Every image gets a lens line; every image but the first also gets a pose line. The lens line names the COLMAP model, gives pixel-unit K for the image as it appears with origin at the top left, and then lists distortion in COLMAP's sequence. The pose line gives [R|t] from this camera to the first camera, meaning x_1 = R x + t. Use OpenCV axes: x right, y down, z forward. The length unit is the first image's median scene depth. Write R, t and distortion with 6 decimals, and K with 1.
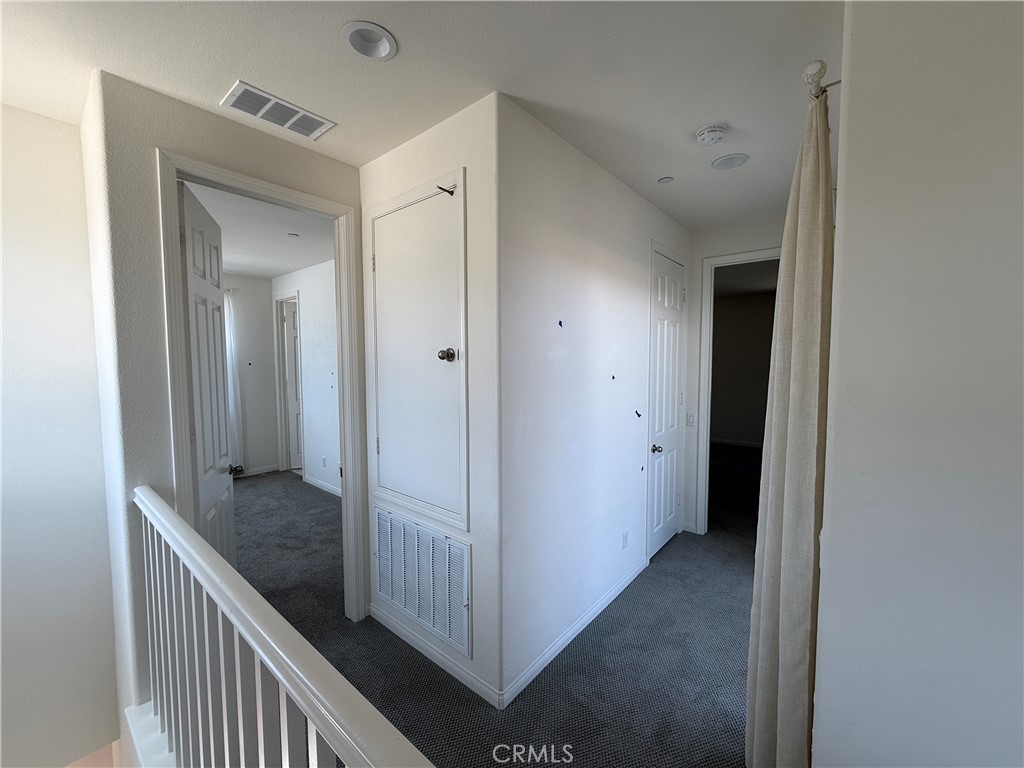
lens RADIAL K [[410.3, 0, 510.5], [0, 410.3, 384.3], [0, 0, 1]] dist [0.001228, -0.000027]
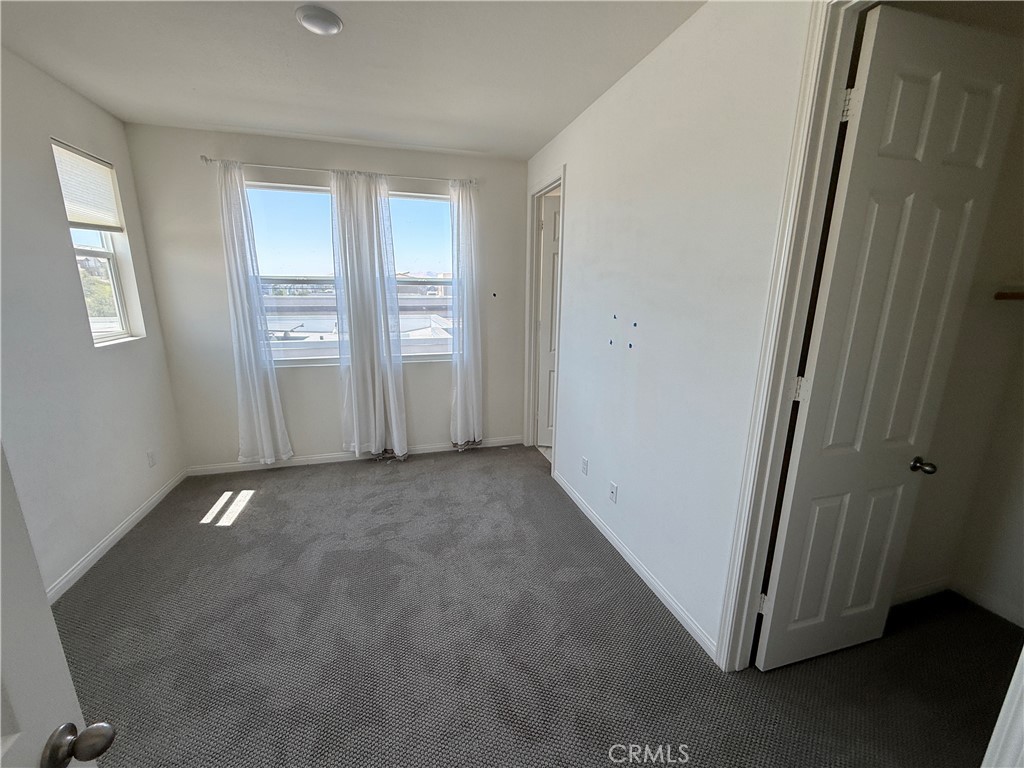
lens RADIAL K [[410.3, 0, 510.5], [0, 410.3, 384.3], [0, 0, 1]] dist [0.001228, -0.000027]
pose [[0.834635, 0.134594, -0.534105, -0.220260], [-0.045259, 0.983164, 0.177031, -0.025847], [0.548940, -0.123583, 0.826675, 0.421456]]
